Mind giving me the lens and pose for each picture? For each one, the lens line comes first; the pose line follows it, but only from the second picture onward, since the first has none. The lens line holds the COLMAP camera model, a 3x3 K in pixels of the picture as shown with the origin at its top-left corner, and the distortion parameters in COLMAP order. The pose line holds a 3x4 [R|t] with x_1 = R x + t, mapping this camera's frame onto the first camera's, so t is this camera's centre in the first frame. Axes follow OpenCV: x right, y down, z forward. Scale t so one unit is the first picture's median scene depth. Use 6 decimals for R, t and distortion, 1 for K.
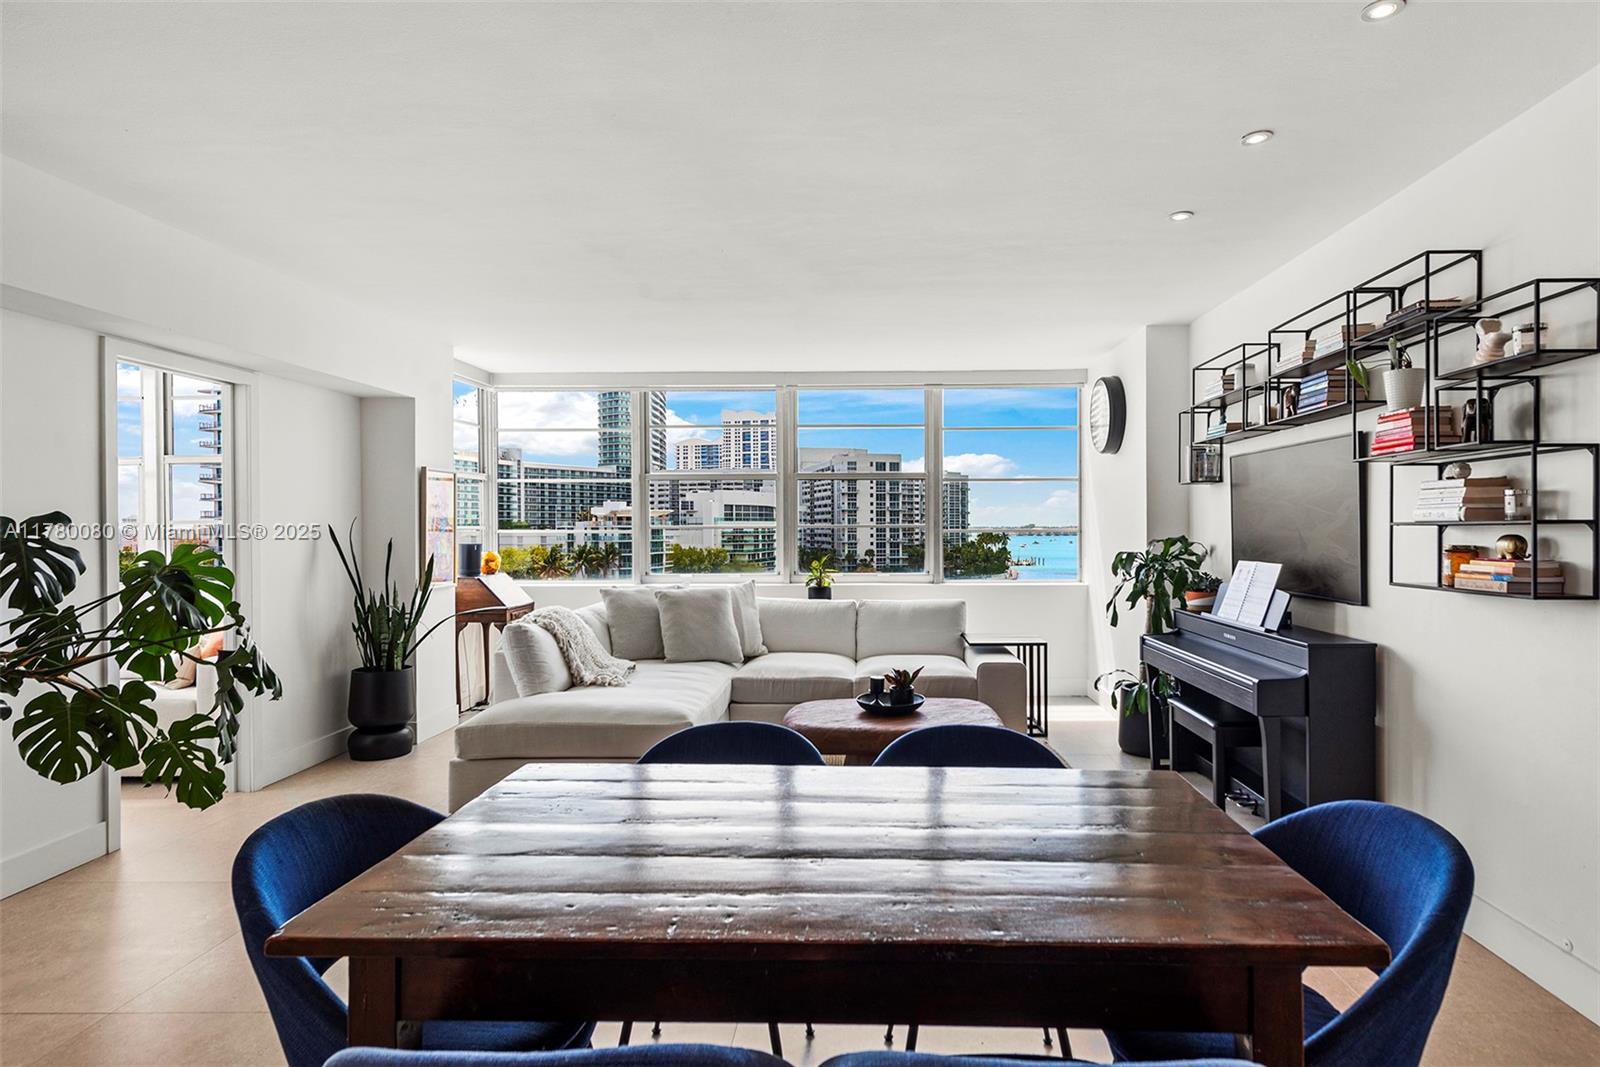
lens RADIAL K [[873.4, 0, 878.9], [0, 873.4, 534.8], [0, 0, 1]] dist [0.014294, -0.000076]
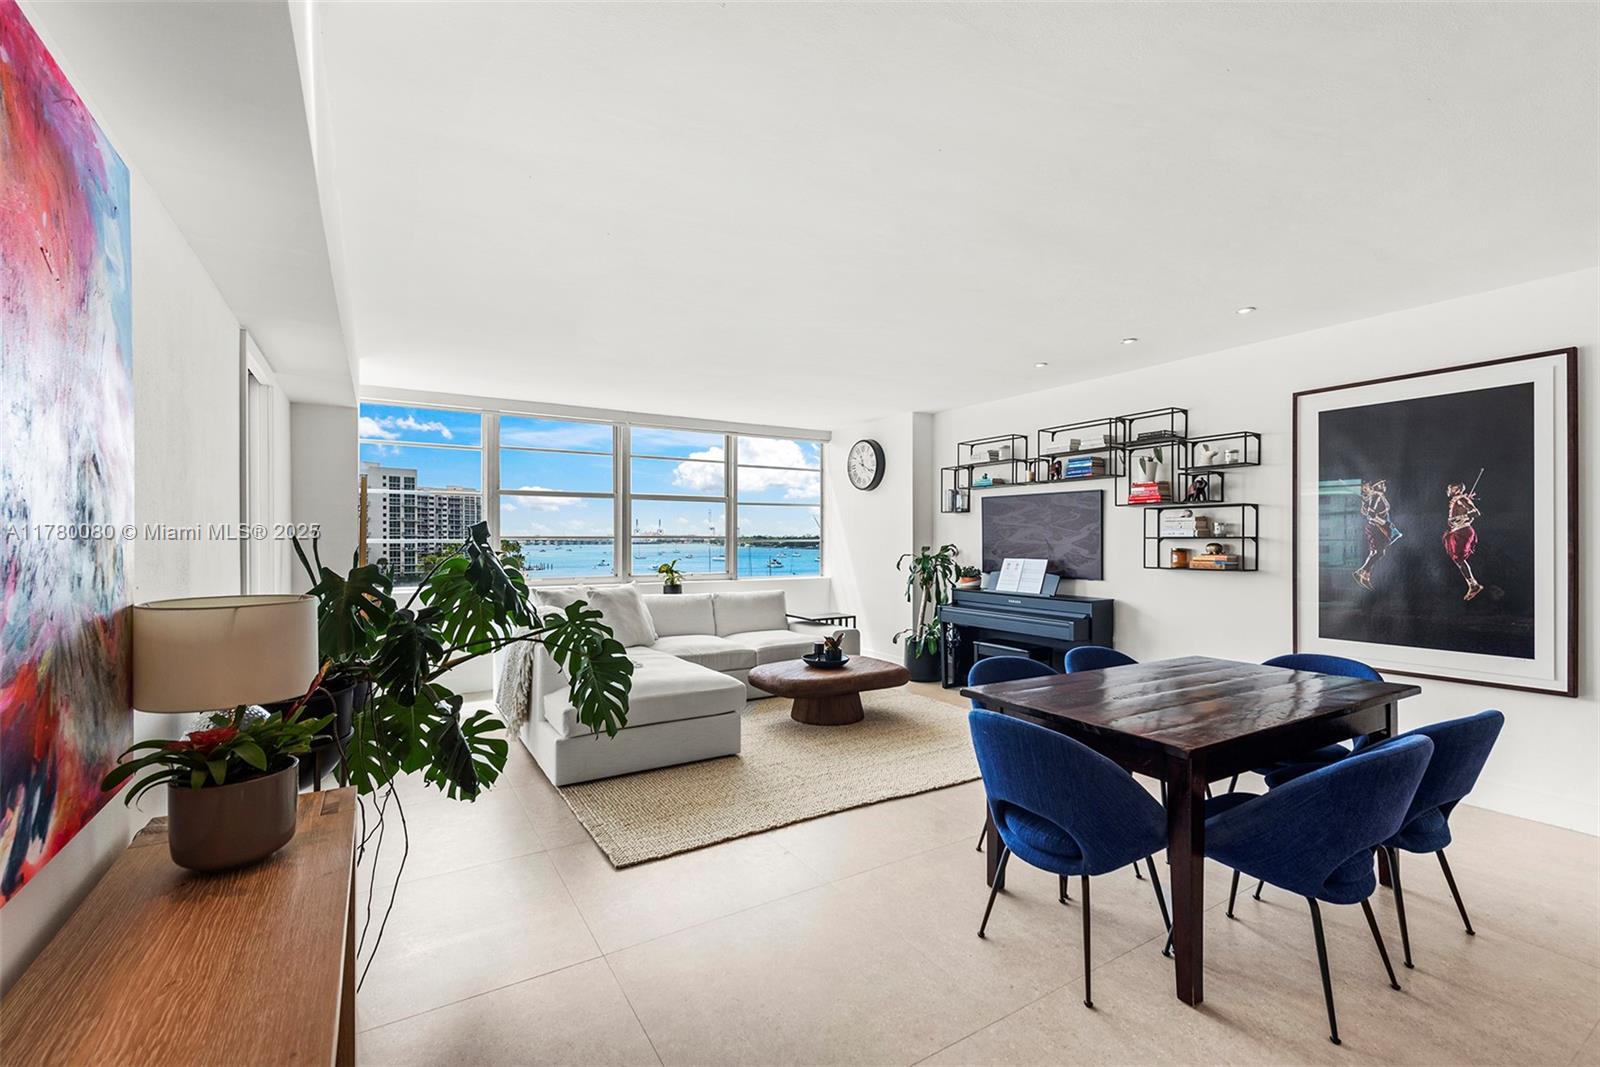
lens RADIAL K [[691.1, 0, 832.5], [0, 691.1, 543.5], [0, 0, 1]] dist [0.011098, 0.000014]
pose [[0.839938, 0.000699, 0.542681, -0.829036], [-0.000044, 0.999999, -0.001221, 0.002288], [-0.542682, 0.001002, 0.839938, 0.047676]]
